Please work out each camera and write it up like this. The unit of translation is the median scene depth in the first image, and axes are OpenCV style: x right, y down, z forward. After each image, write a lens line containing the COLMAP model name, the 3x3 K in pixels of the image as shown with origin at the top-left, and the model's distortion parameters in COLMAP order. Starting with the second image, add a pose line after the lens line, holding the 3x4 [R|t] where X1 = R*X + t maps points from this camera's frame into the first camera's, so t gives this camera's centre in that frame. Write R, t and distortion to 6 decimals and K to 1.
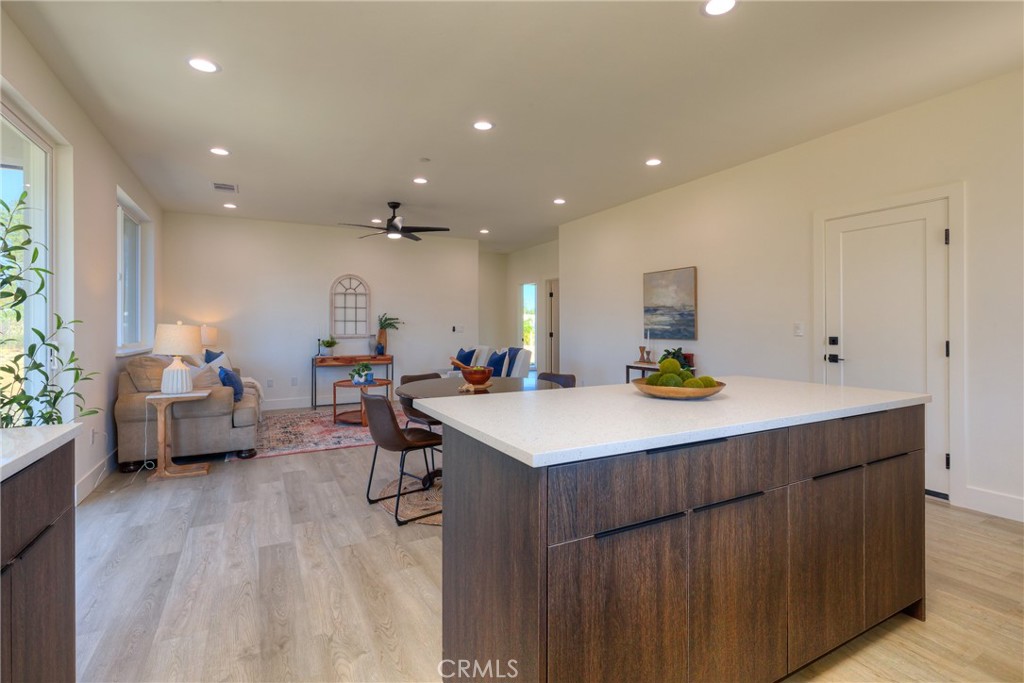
lens RADIAL K [[475.9, 0, 514.9], [0, 475.9, 333.5], [0, 0, 1]] dist [0.002015, 0.000072]
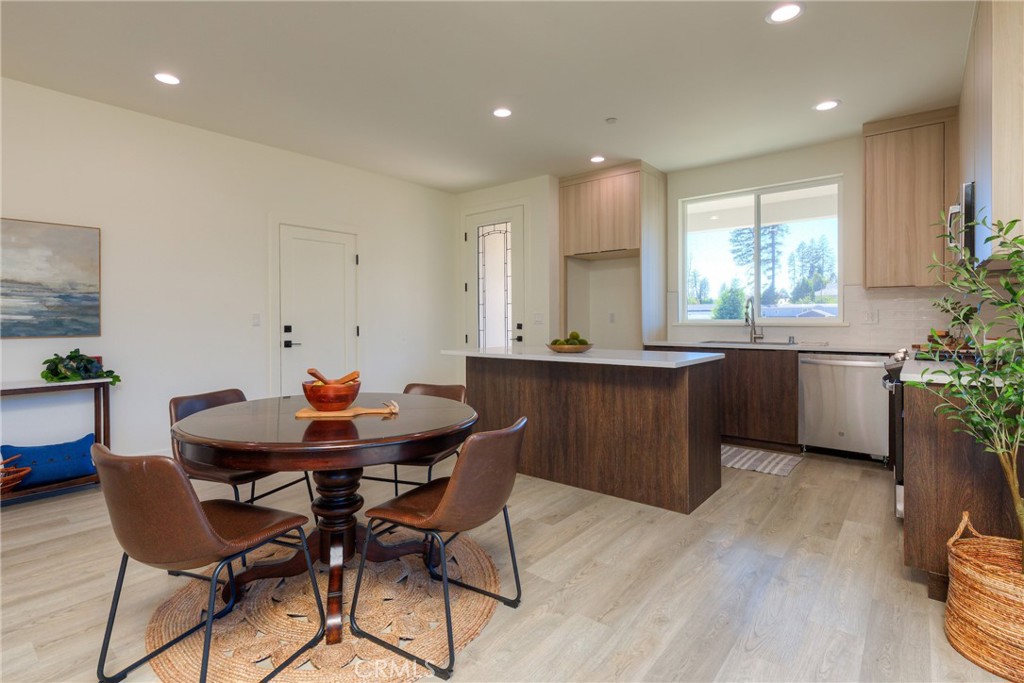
lens RADIAL K [[497.1, 0, 515.2], [0, 497.1, 321.0], [0, 0, 1]] dist [-0.000078, -0.000008]
pose [[-0.375726, 0.003247, 0.926725, -1.334841], [0.021229, 0.999762, 0.005104, 0.003171], [-0.926487, 0.021592, -0.375706, 1.887393]]
